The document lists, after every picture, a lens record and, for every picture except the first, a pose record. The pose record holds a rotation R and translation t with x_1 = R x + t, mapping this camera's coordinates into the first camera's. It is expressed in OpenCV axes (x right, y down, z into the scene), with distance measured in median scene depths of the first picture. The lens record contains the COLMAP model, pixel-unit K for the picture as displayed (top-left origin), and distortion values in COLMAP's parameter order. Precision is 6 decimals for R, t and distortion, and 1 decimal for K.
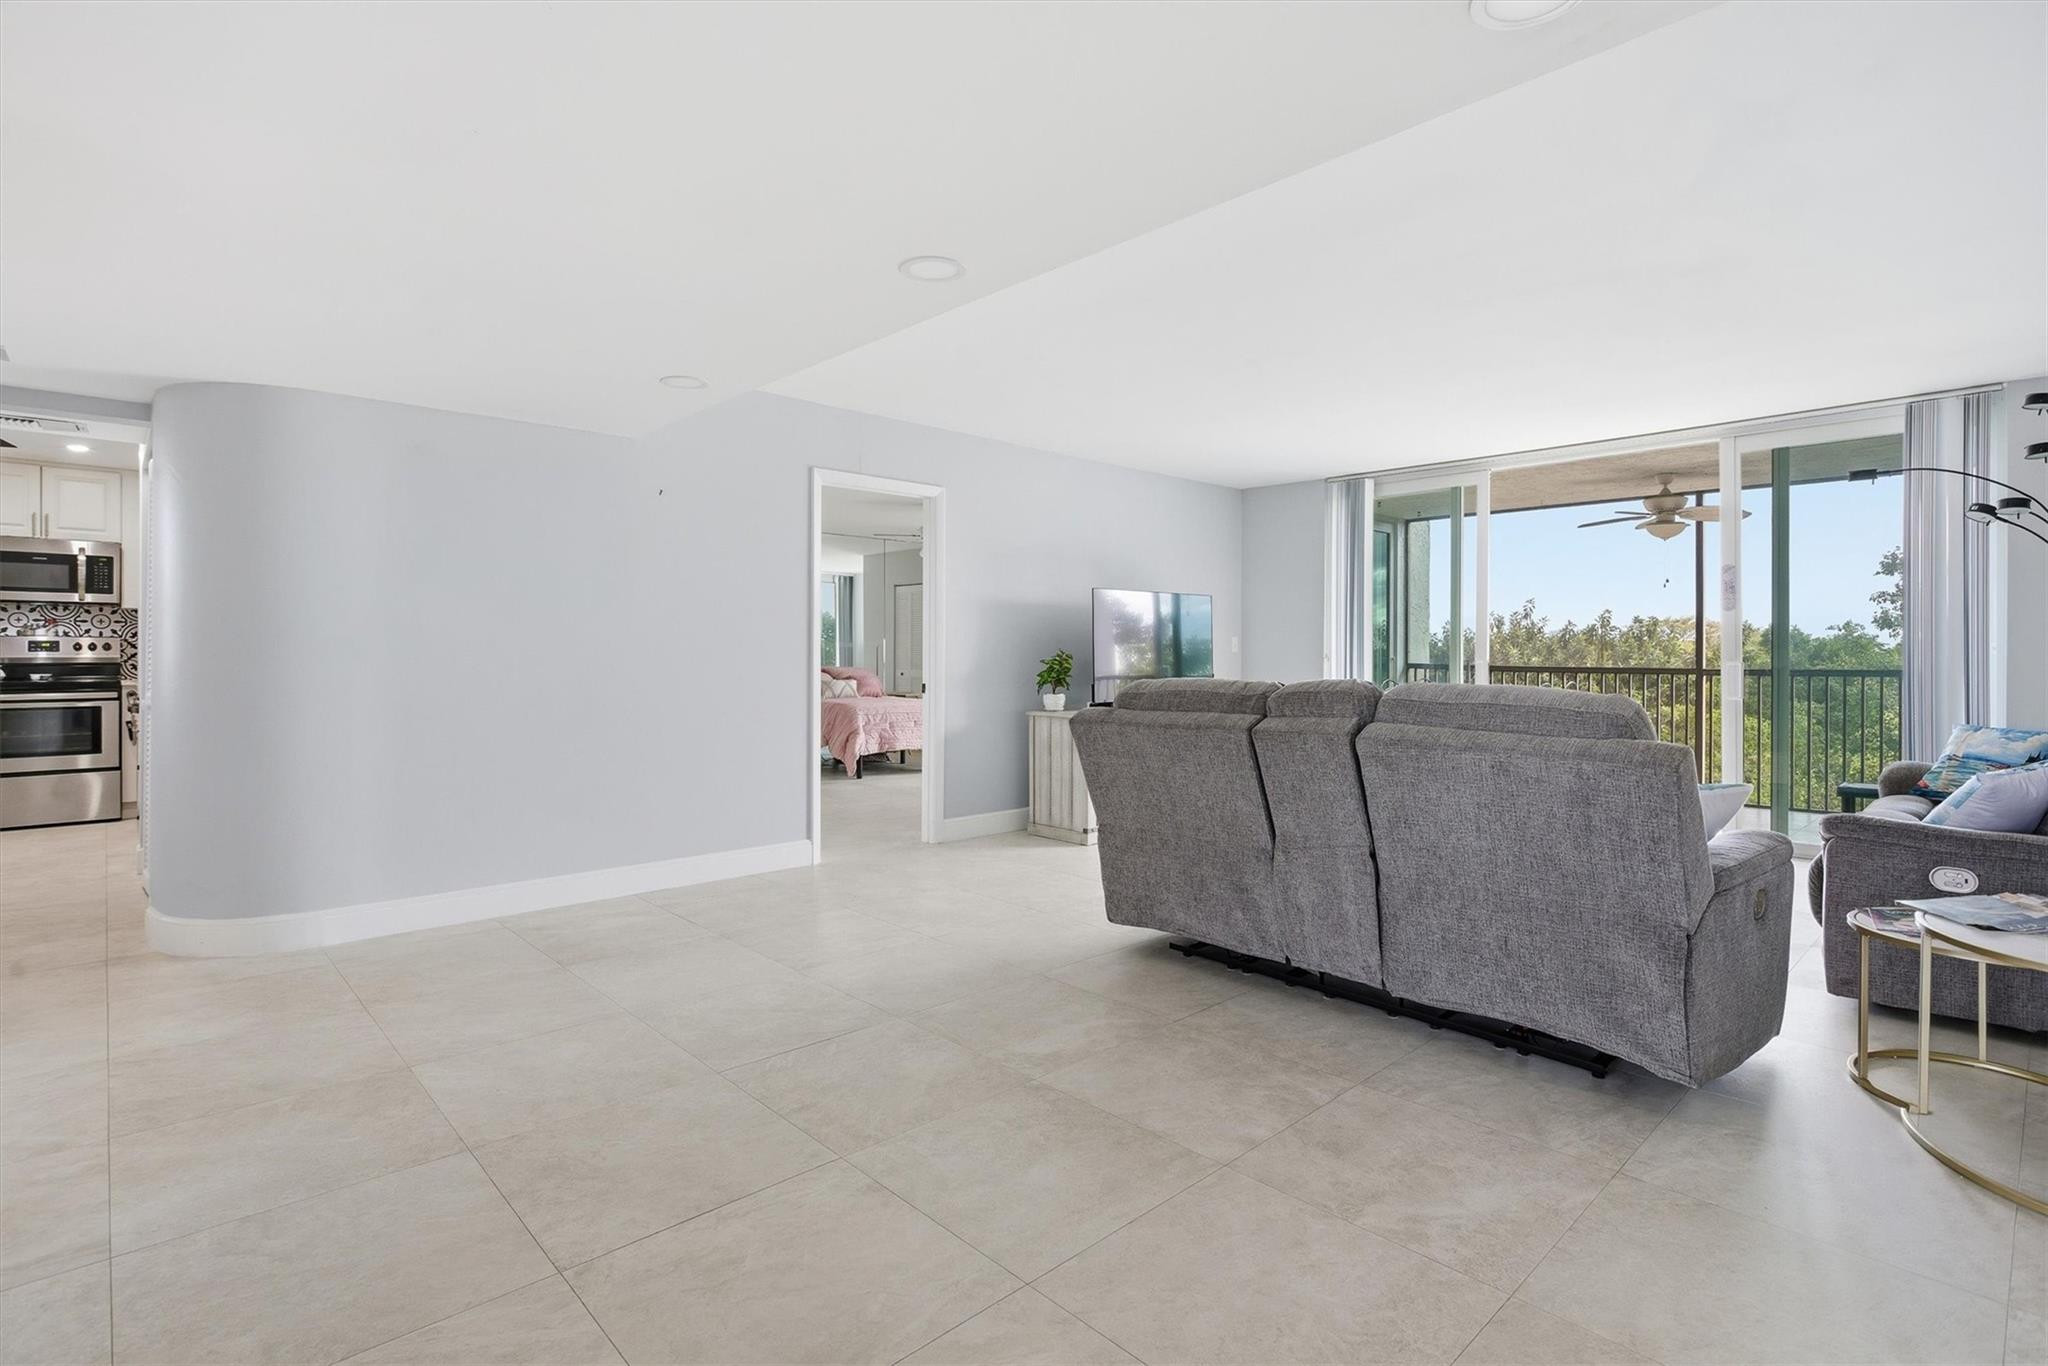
lens RADIAL K [[996.4, 0, 1021.0], [0, 996.4, 662.4], [0, 0, 1]] dist [-0.004089, -0.000964]
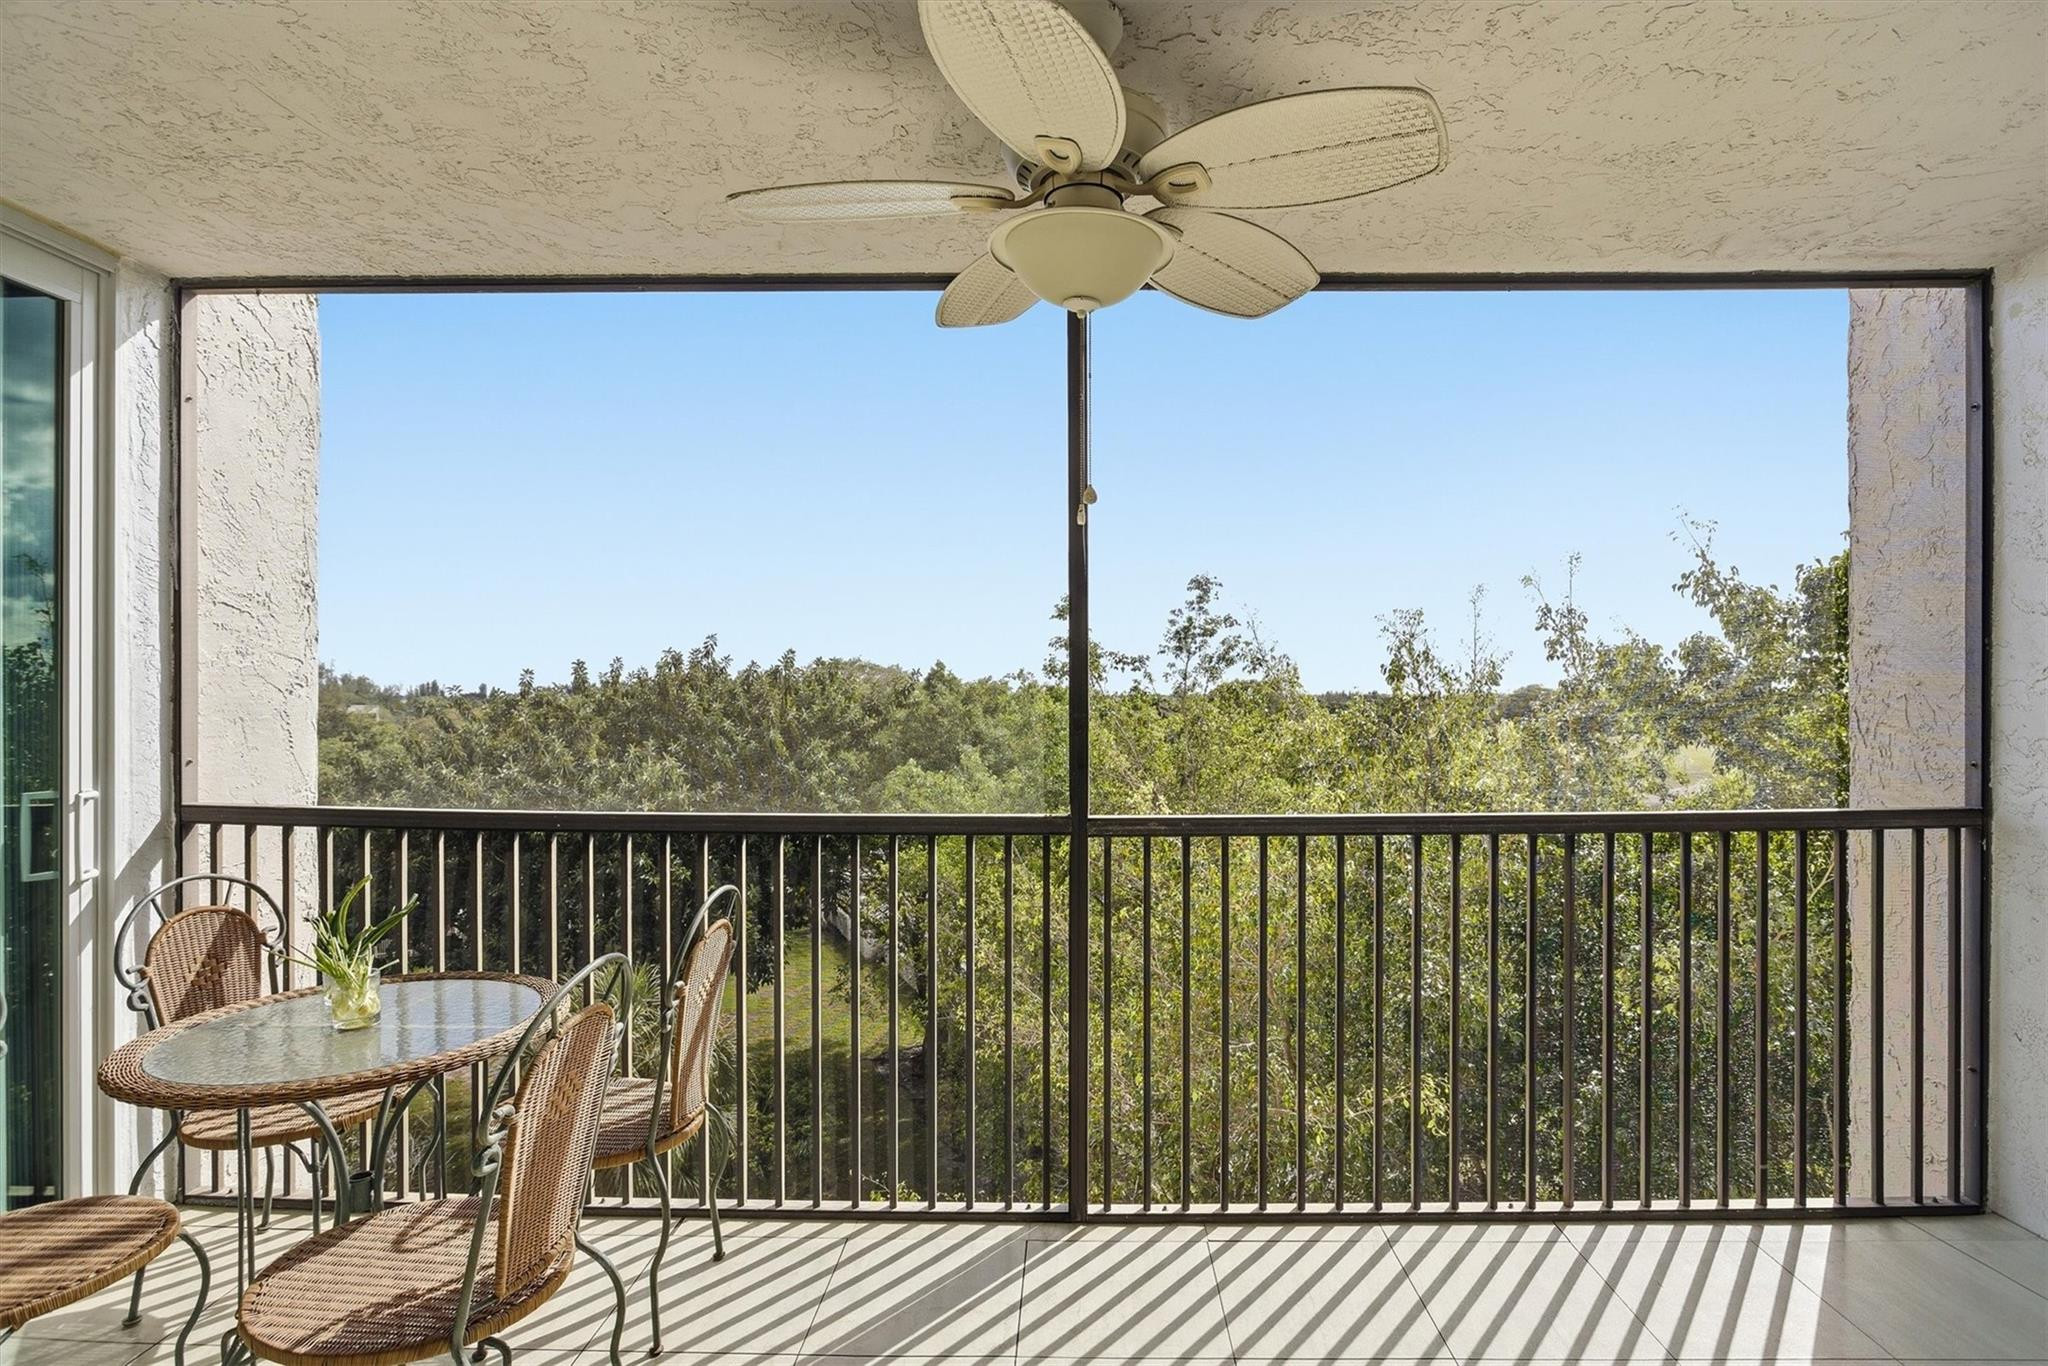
lens RADIAL K [[996.4, 0, 1021.0], [0, 996.4, 662.4], [0, 0, 1]] dist [-0.004089, -0.000964]
pose [[0.722603, 0.020611, 0.690955, 0.187587], [0.004427, 0.999397, -0.034441, -0.014705], [-0.691249, 0.027946, 0.722076, 0.329602]]
